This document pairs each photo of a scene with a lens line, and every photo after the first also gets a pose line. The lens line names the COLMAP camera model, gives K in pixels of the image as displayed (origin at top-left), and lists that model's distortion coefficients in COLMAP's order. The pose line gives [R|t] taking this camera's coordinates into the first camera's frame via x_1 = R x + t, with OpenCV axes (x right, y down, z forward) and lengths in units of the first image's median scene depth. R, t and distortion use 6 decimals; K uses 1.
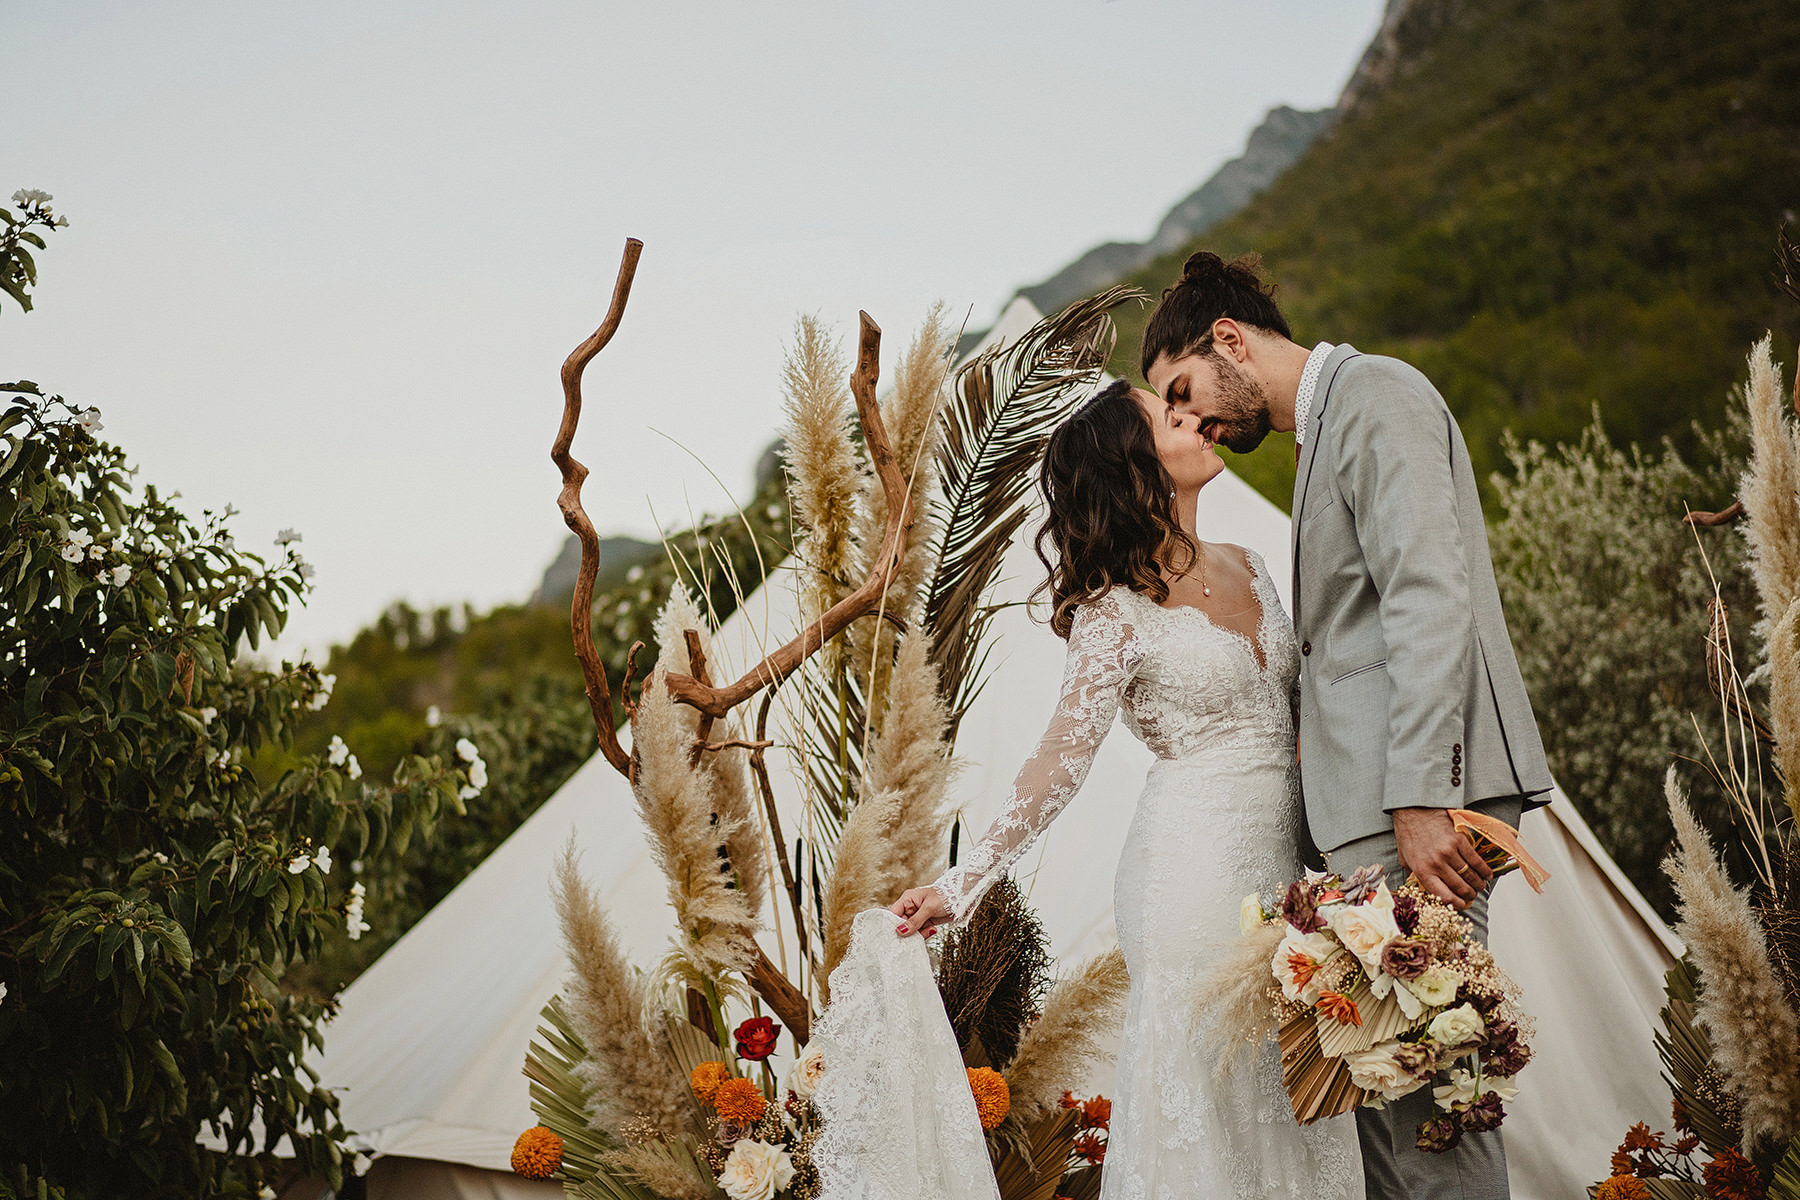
lens RADIAL K [[2792.1, 0, 891.4], [0, 2792.1, 591.3], [0, 0, 1]] dist [-0.007334, 0.000000]
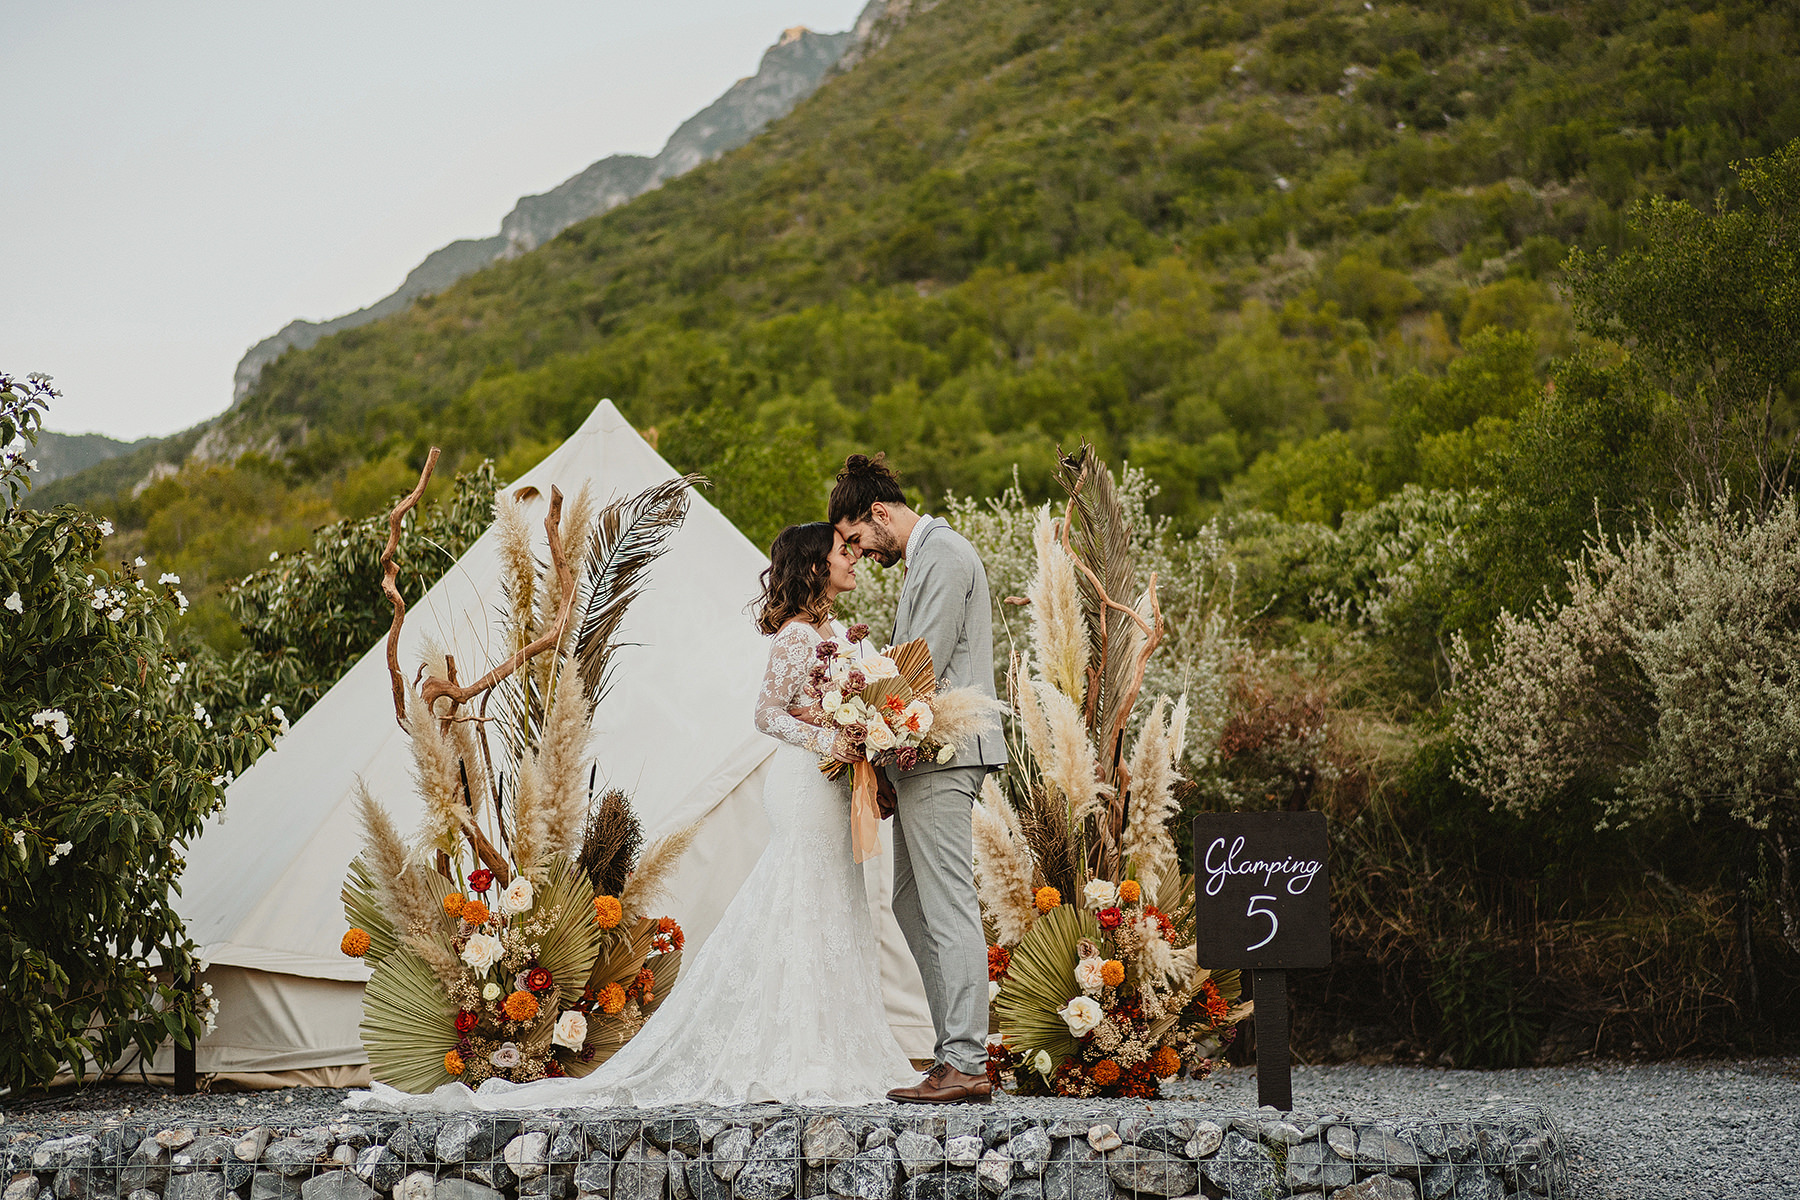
lens RADIAL K [[2792.1, 0, 903.9], [0, 2792.1, 597.6], [0, 0, 1]] dist [-0.007334, 0.000000]
pose [[0.982776, 0.031695, 0.182064, -0.112388], [-0.036642, 0.999043, 0.023875, -0.076902], [-0.181133, -0.030135, 0.982997, -0.821222]]
